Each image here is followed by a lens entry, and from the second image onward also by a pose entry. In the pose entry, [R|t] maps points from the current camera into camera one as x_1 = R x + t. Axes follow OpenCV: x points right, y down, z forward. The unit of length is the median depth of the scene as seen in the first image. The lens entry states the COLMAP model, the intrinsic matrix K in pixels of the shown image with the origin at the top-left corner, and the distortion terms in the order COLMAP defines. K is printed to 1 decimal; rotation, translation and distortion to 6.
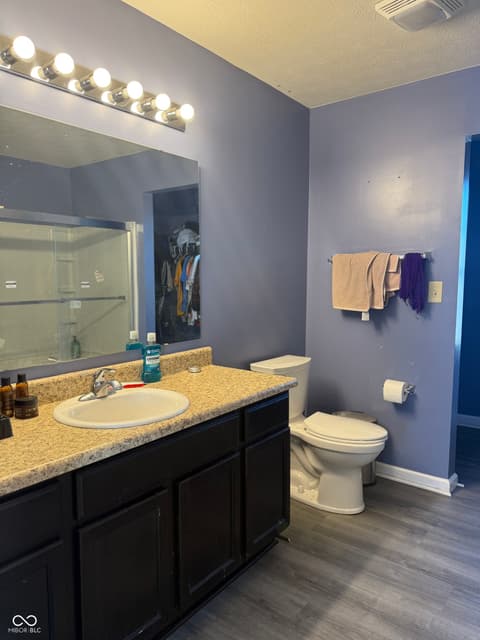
lens RADIAL K [[449.2, 0, 239.9], [0, 449.2, 319.3], [0, 0, 1]] dist [0.051496, -0.060632]
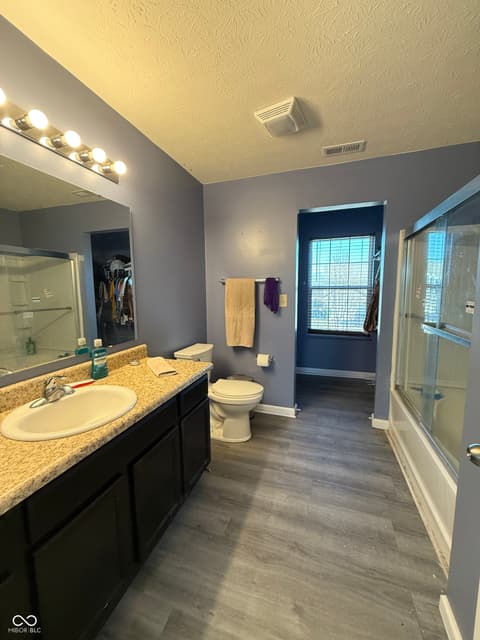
lens RADIAL K [[257.6, 0, 242.9], [0, 257.6, 320.2], [0, 0, 1]] dist [0.000226, 0.000497]
pose [[0.943044, -0.046431, 0.329411, -0.045092], [0.039859, 0.998849, 0.026677, -0.024739], [-0.330271, -0.012028, 0.943810, 0.170923]]
